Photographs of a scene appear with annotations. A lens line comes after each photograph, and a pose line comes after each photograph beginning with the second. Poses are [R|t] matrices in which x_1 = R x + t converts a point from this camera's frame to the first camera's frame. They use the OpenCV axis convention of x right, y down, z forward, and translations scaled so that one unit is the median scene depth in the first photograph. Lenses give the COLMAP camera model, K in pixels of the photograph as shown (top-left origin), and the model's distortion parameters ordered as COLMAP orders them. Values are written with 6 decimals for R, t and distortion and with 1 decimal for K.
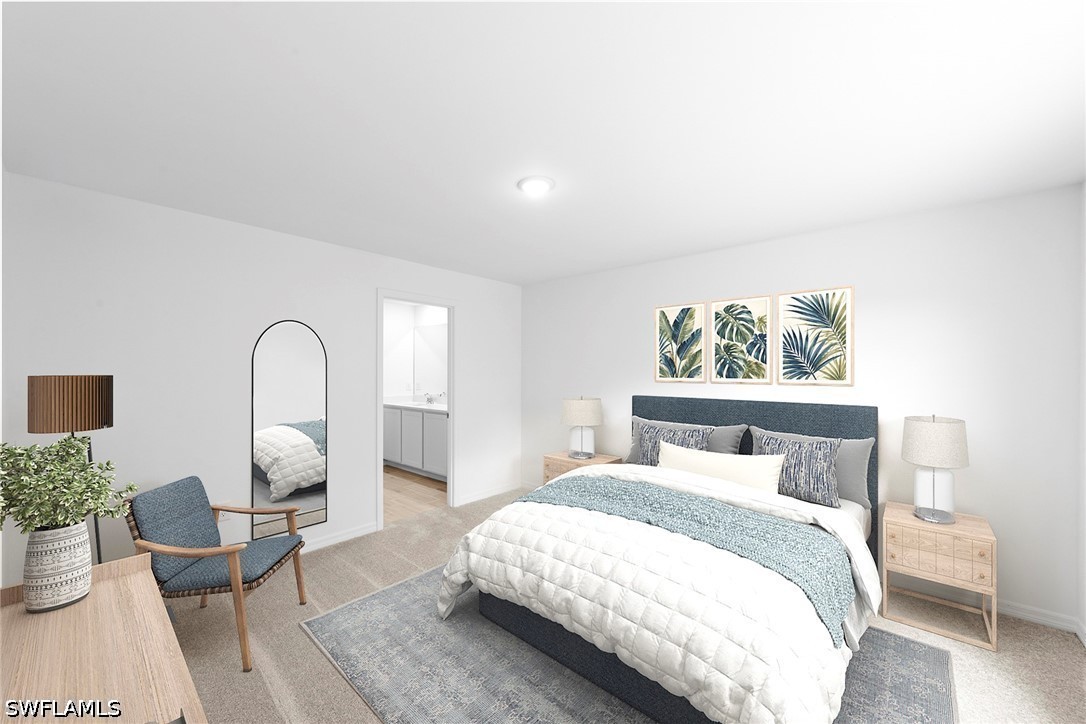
lens RADIAL K [[413.4, 0, 541.5], [0, 413.4, 368.5], [0, 0, 1]] dist [0.000097, -0.000024]
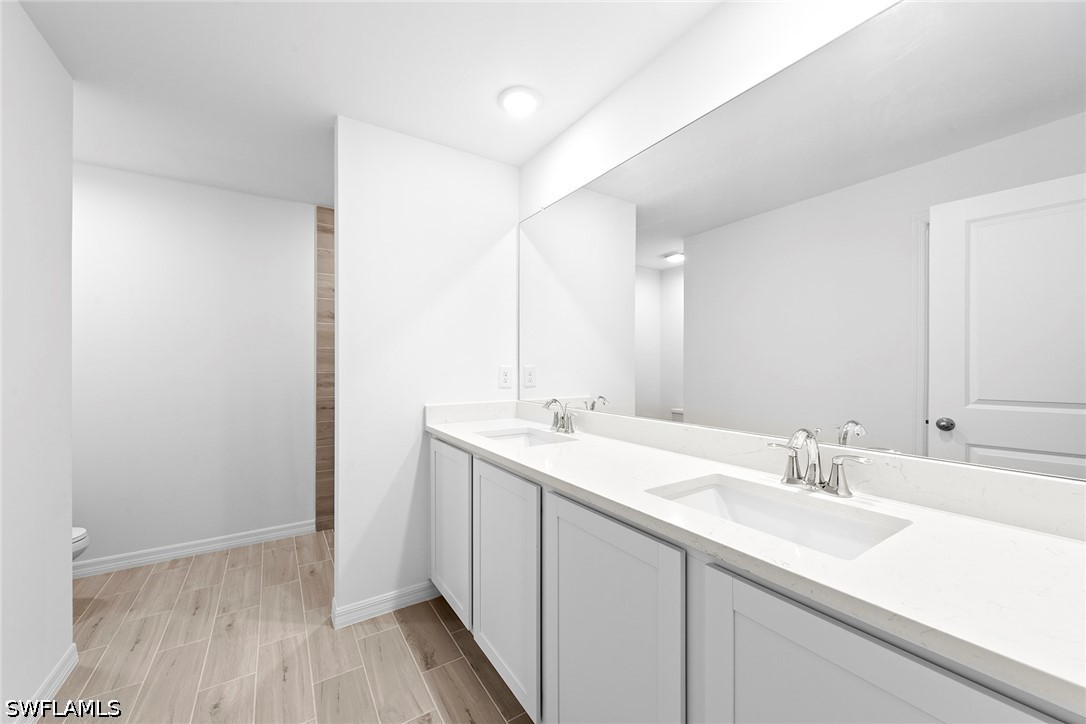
lens RADIAL K [[413.4, 0, 544.4], [0, 413.4, 362.6], [0, 0, 1]] dist [0.000097, -0.000024]
pose [[0.963323, -0.001043, -0.268344, -0.194532], [0.002280, 0.999988, 0.004299, 0.029180], [0.268336, -0.004753, 0.963314, 0.678334]]
